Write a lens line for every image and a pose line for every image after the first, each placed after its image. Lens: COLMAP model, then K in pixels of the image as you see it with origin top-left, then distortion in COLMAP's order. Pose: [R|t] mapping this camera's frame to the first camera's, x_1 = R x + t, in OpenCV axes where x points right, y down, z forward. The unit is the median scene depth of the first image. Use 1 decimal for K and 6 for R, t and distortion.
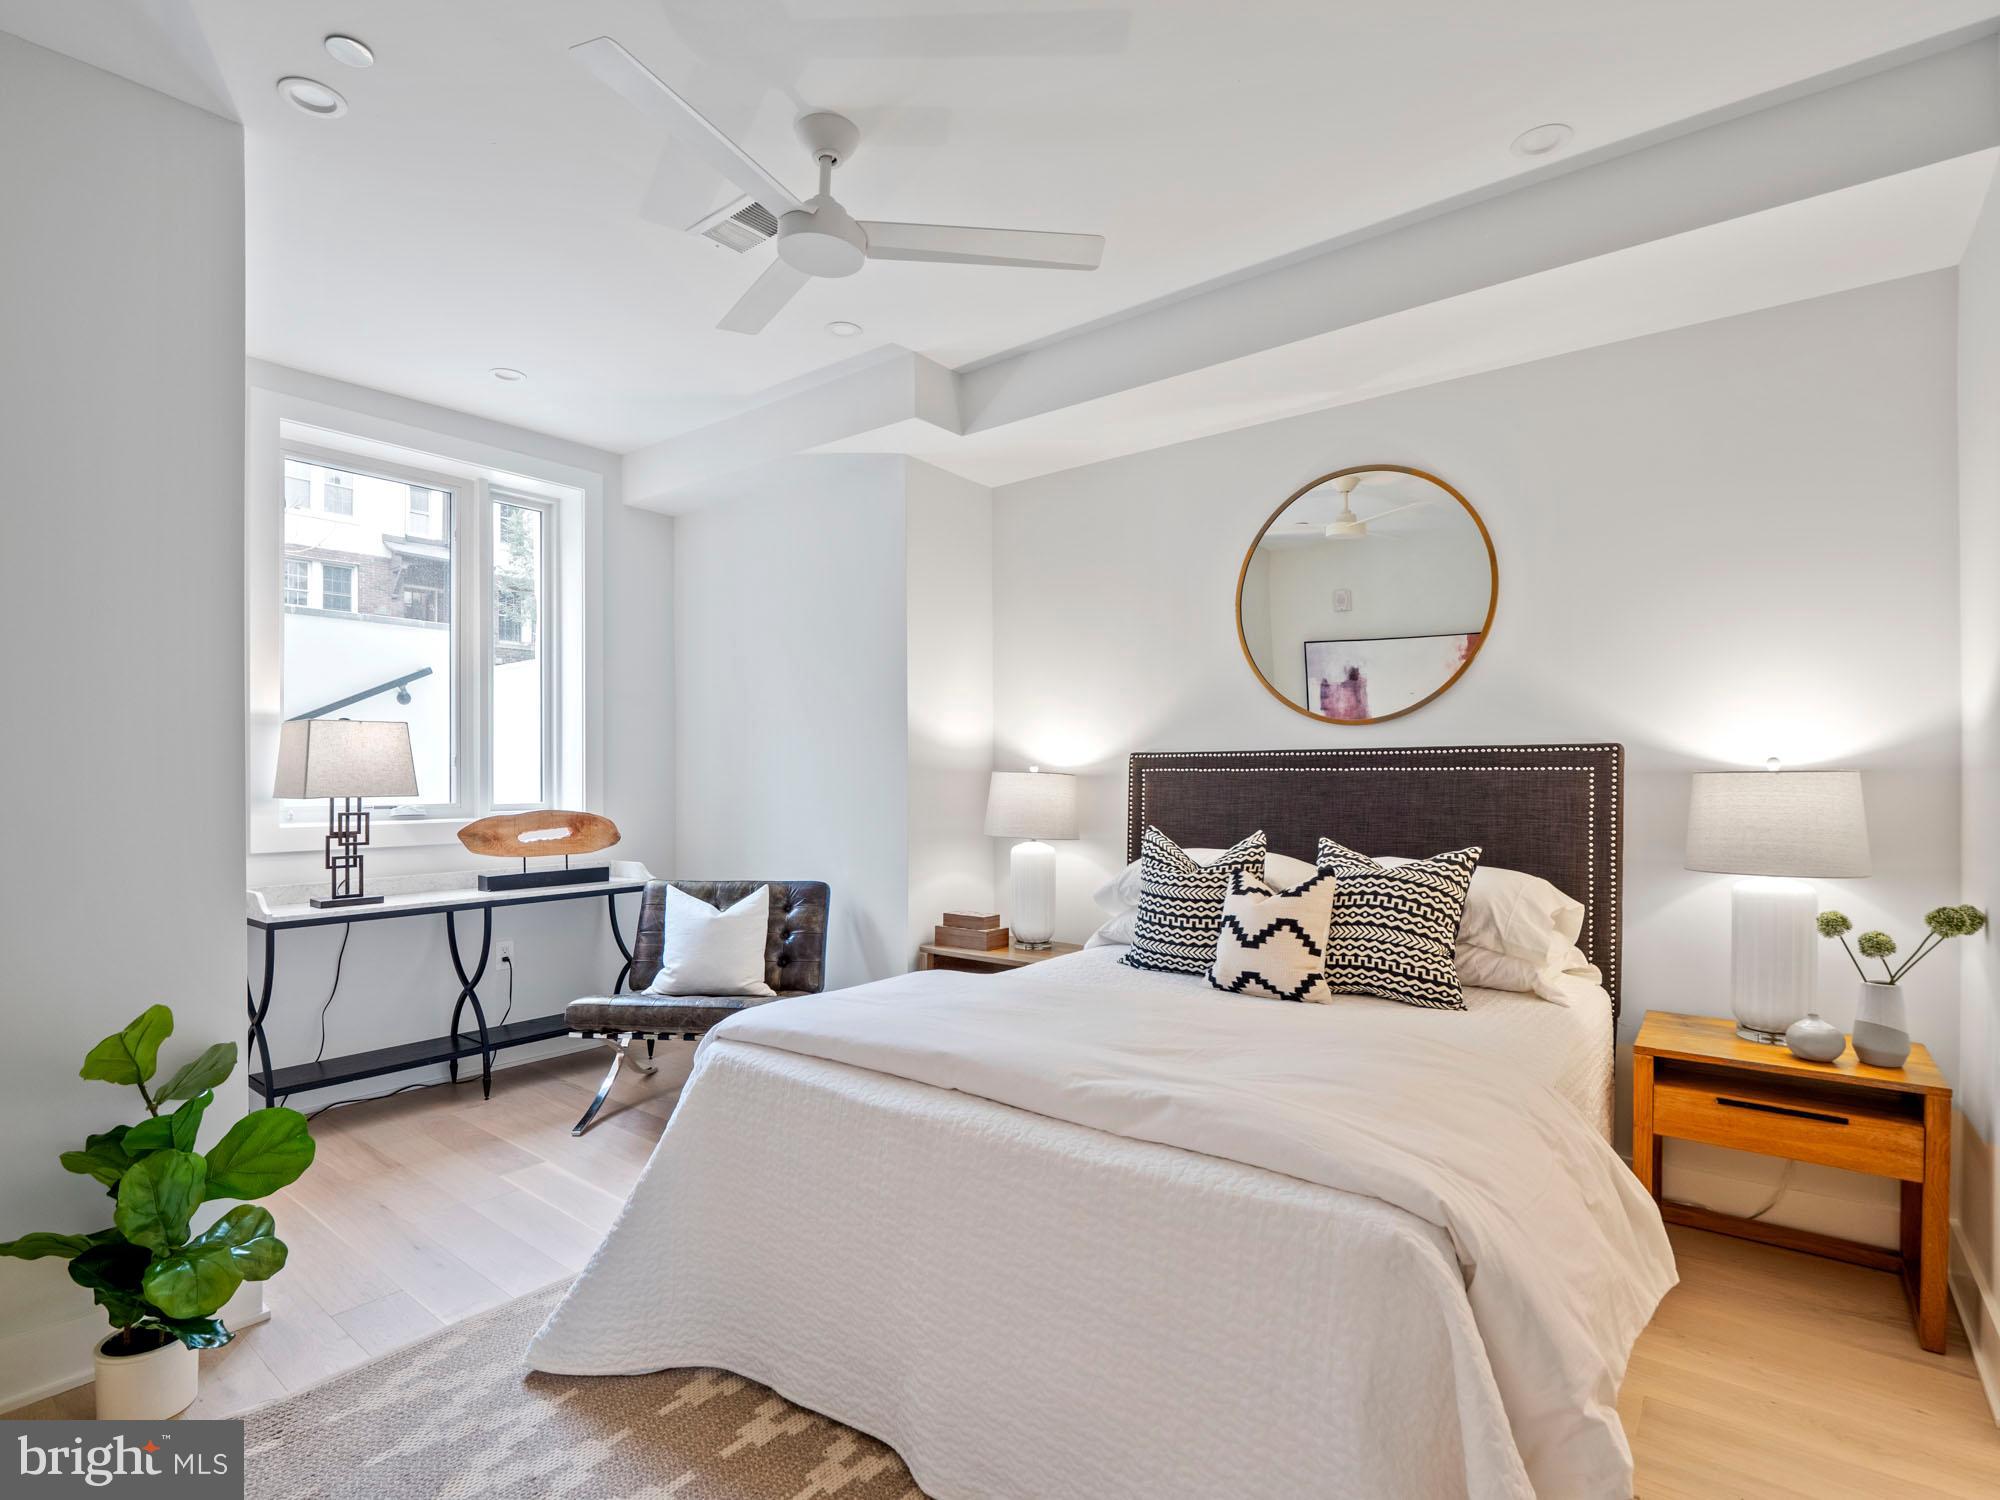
lens RADIAL K [[979.1, 0, 990.3], [0, 979.1, 743.6], [0, 0, 1]] dist [-0.000034, -0.009002]
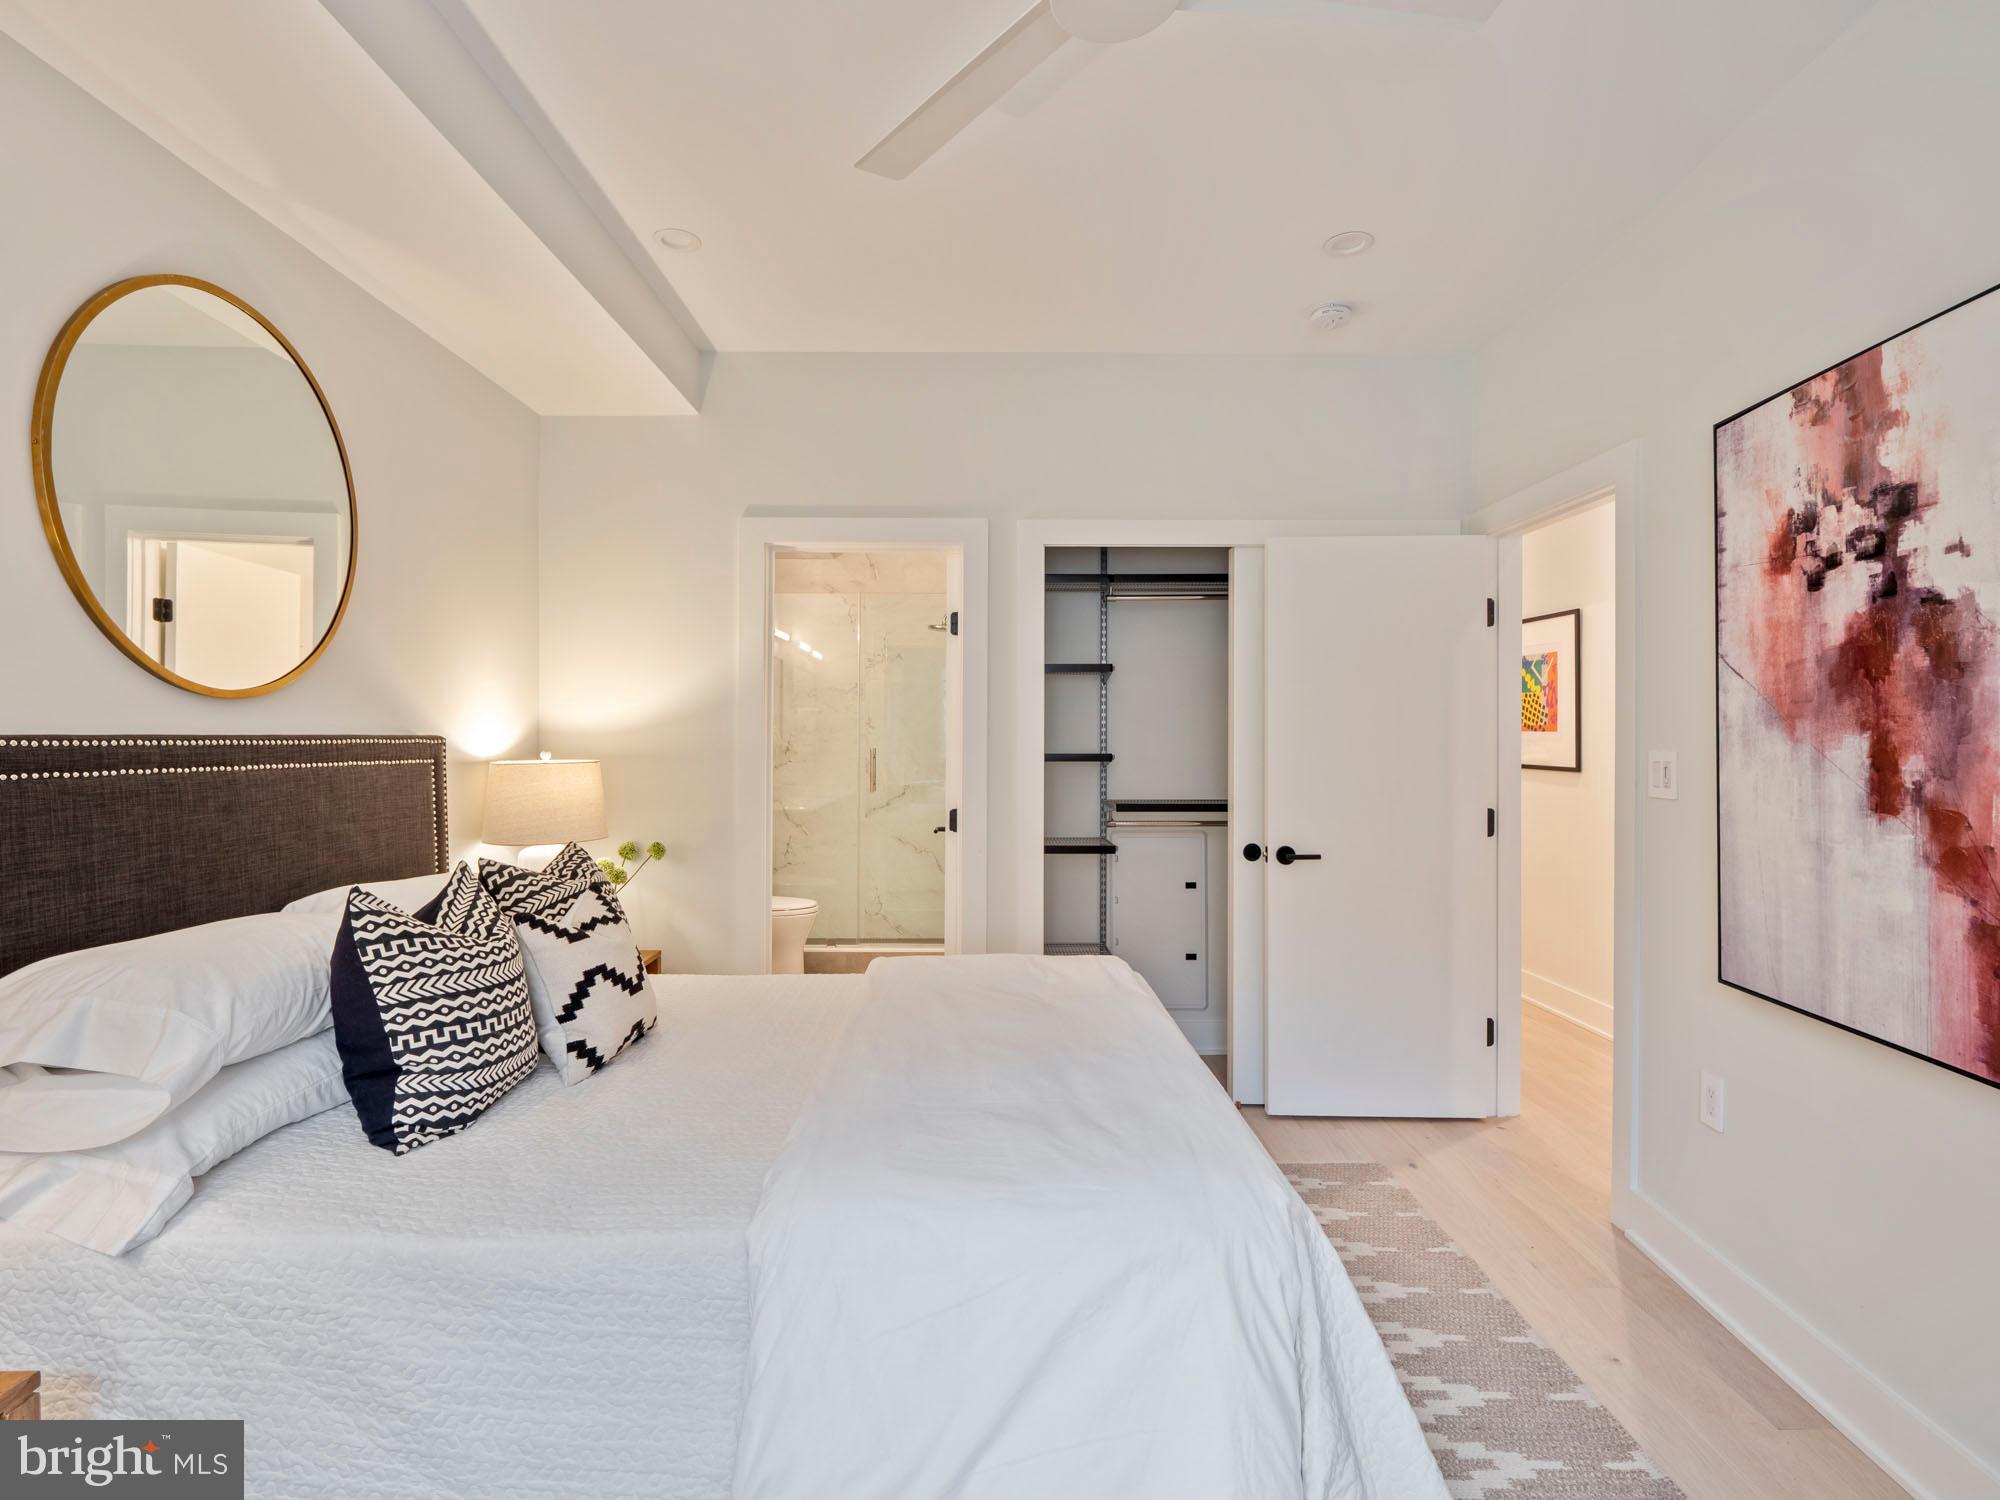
lens RADIAL K [[979.1, 0, 990.3], [0, 979.1, 743.6], [0, 0, 1]] dist [-0.000034, -0.009002]
pose [[-0.625478, 0.017318, 0.780050, -0.445891], [0.004608, 0.999818, -0.018502, 0.027013], [-0.780228, -0.007978, -0.625444, 1.085634]]
